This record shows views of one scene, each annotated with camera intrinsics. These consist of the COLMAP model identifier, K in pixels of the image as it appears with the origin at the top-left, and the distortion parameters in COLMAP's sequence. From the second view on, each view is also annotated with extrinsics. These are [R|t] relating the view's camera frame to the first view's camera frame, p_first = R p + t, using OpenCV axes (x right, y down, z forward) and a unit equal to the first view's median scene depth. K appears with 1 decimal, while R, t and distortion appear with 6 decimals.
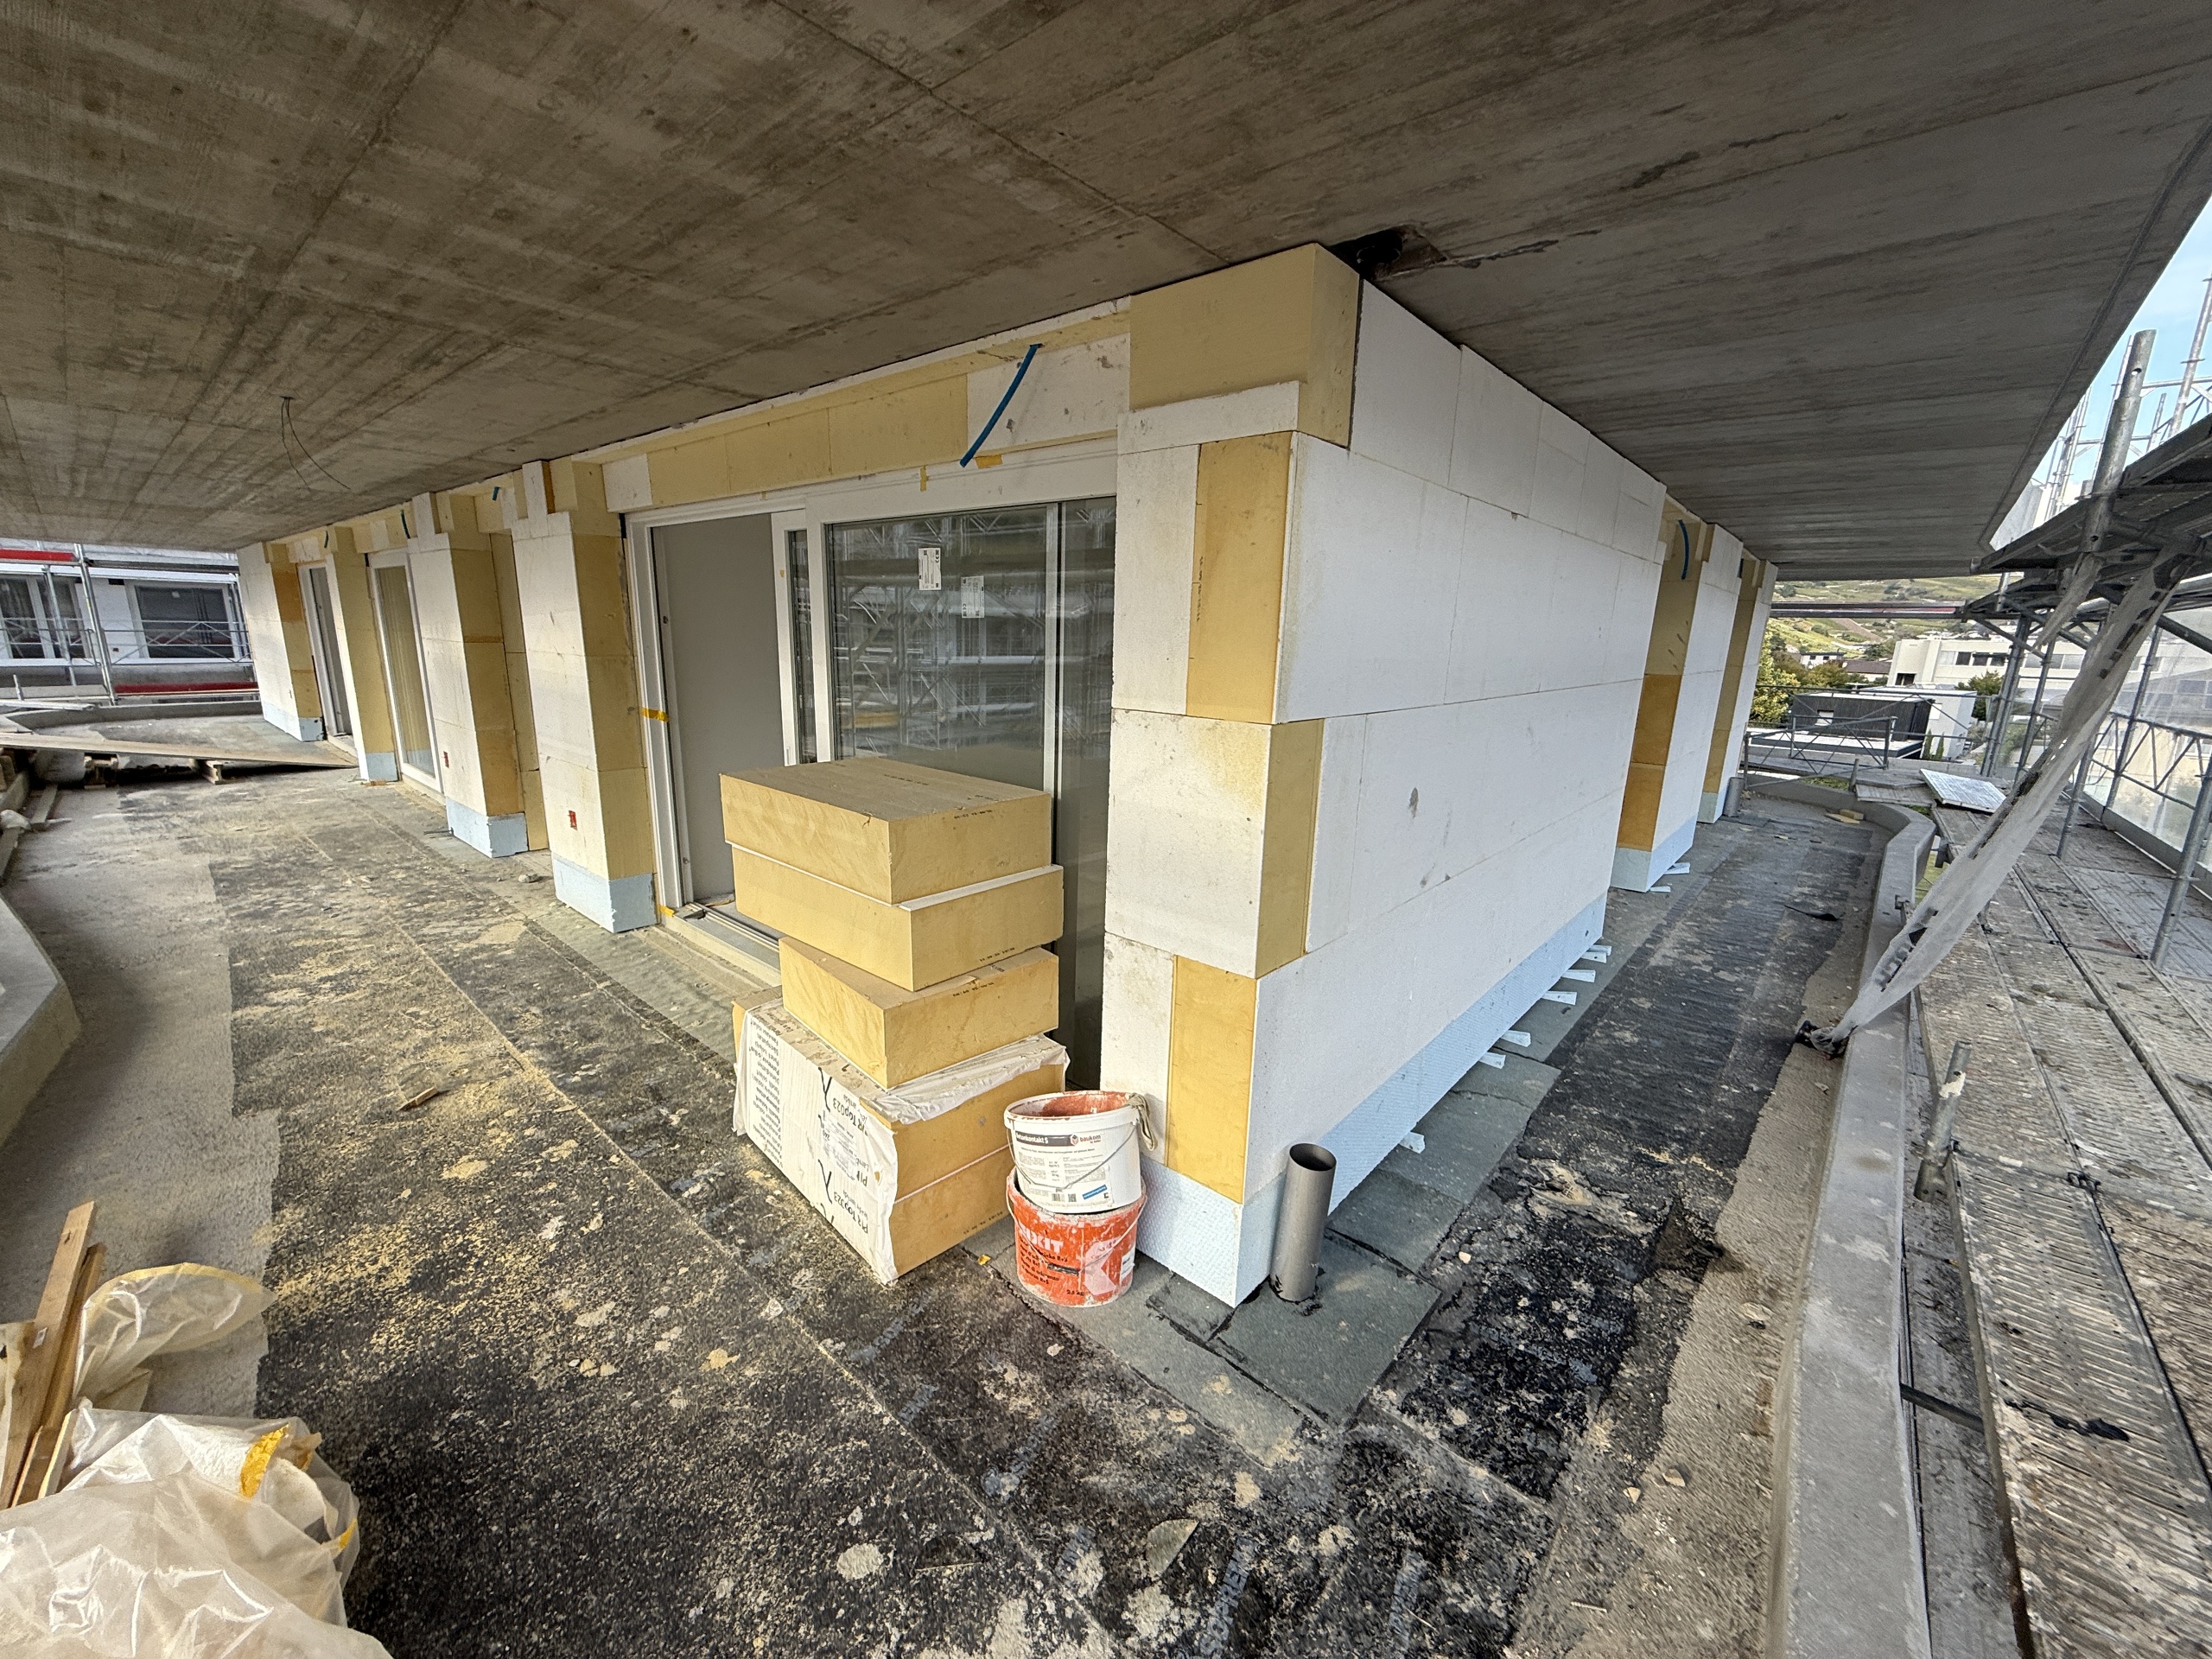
lens RADIAL K [[881.1, 0, 1101.6], [0, 881.1, 827.0], [0, 0, 1]] dist [0.000706, -0.000042]
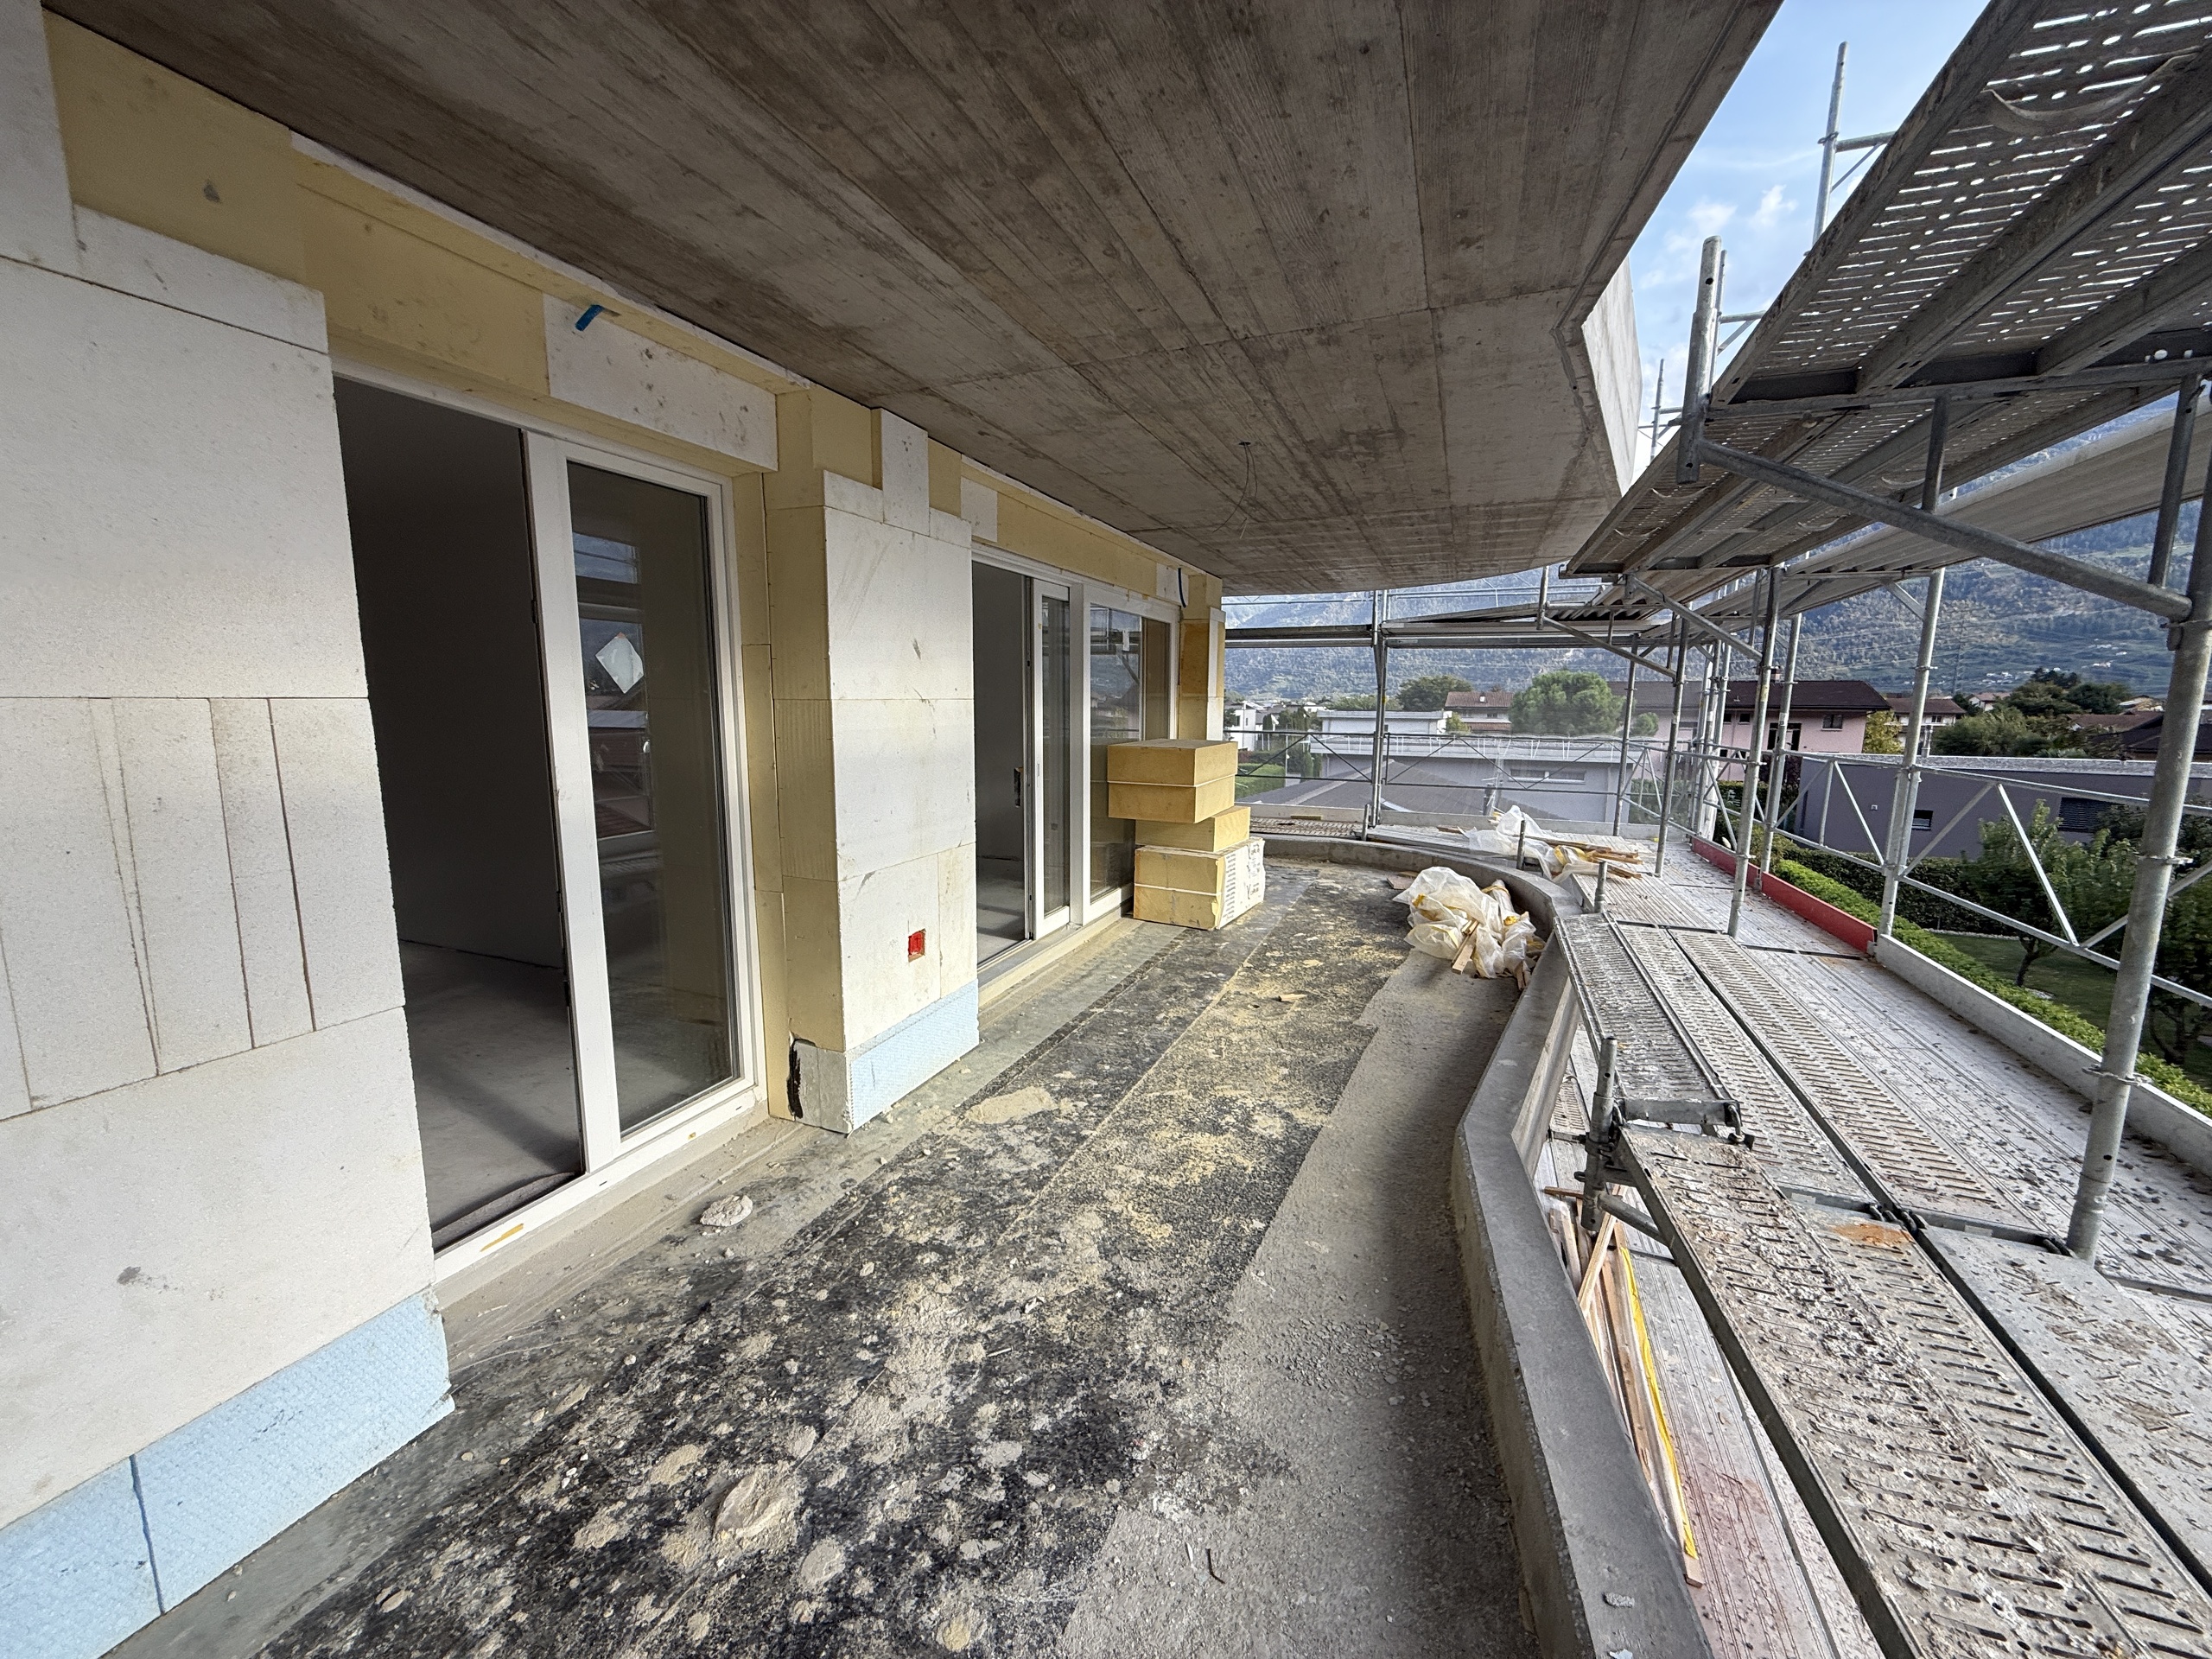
lens RADIAL K [[881.1, 0, 1102.5], [0, 881.1, 831.8], [0, 0, 1]] dist [0.000706, -0.000042]
pose [[-0.324305, -0.166877, 0.931117, -1.540479], [0.199573, 0.950091, 0.239789, -0.274009], [-0.924660, 0.263591, -0.274815, 1.261457]]
